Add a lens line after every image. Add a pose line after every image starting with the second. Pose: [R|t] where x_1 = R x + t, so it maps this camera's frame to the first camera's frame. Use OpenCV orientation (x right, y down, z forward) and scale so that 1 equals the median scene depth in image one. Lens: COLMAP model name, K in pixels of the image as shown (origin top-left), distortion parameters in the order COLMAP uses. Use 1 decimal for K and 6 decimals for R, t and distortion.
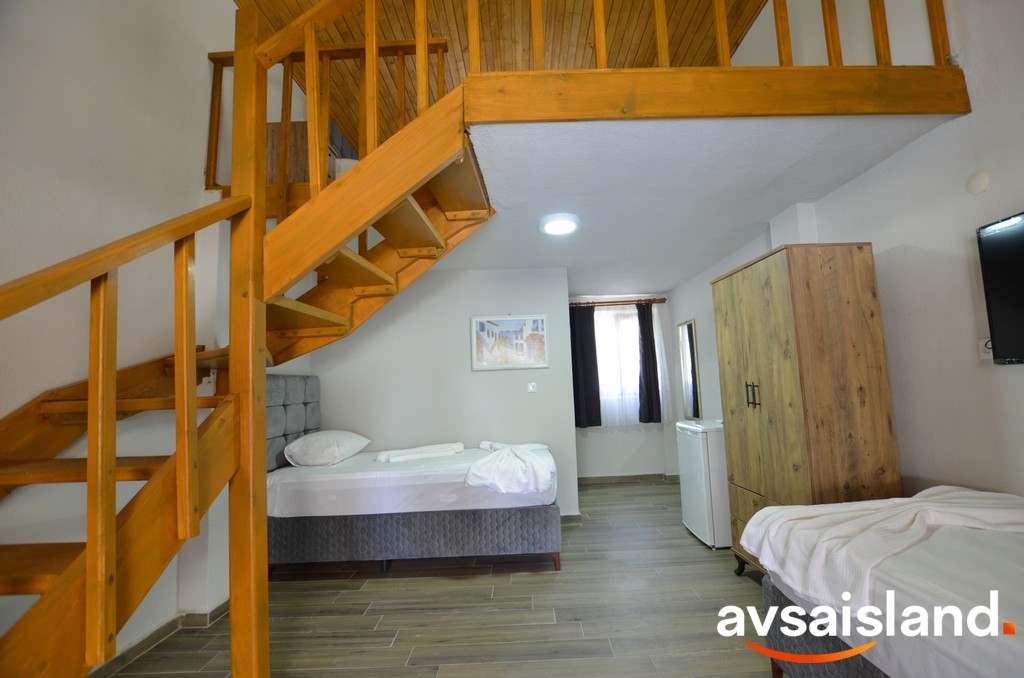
lens RADIAL K [[448.4, 0, 527.8], [0, 448.4, 339.6], [0, 0, 1]] dist [-0.031615, 0.005569]
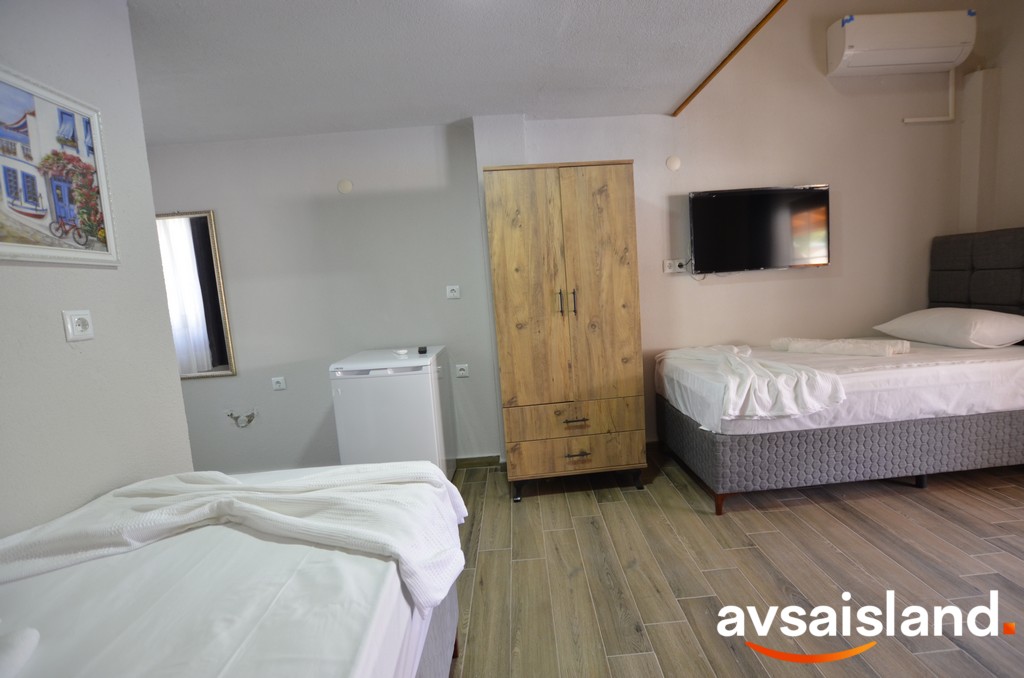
lens RADIAL K [[461.0, 0, 527.8], [0, 461.0, 340.6], [0, 0, 1]] dist [-0.034492, 0.006201]
pose [[-0.013977, -0.074580, 0.997117, -0.524239], [-0.031387, 0.996756, 0.074113, 0.140495], [-0.999410, -0.030260, -0.016272, 1.142740]]
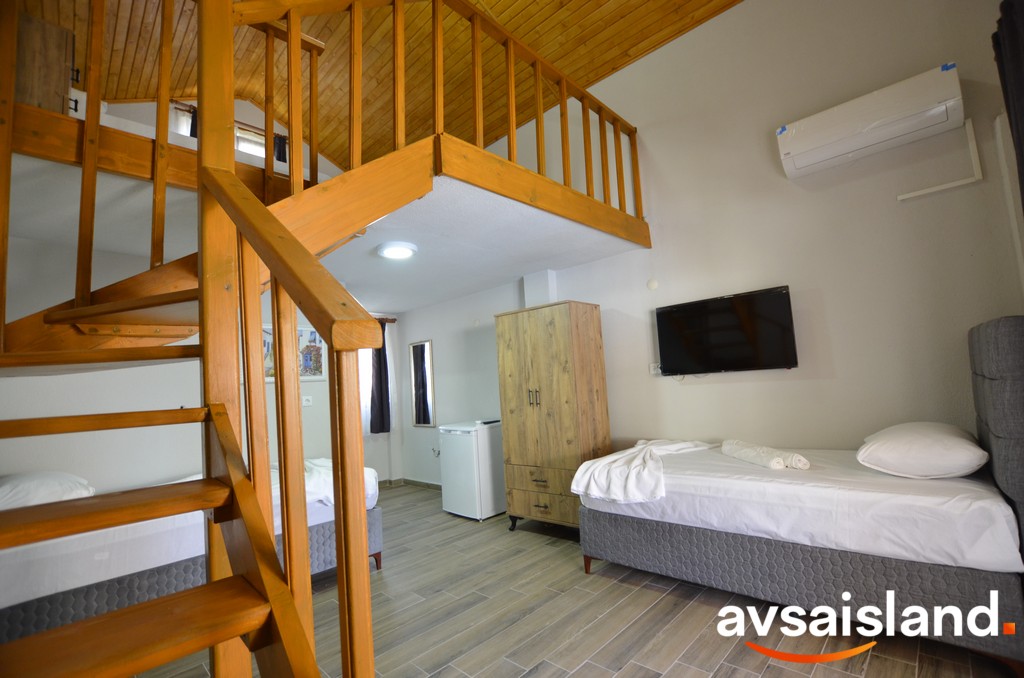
lens RADIAL K [[448.4, 0, 527.8], [0, 448.4, 339.6], [0, 0, 1]] dist [-0.031615, 0.005569]
pose [[0.692284, 0.064447, 0.718742, -0.594897], [-0.036764, 0.997860, -0.054065, 0.015506], [-0.720688, 0.011005, 0.693172, -0.002442]]
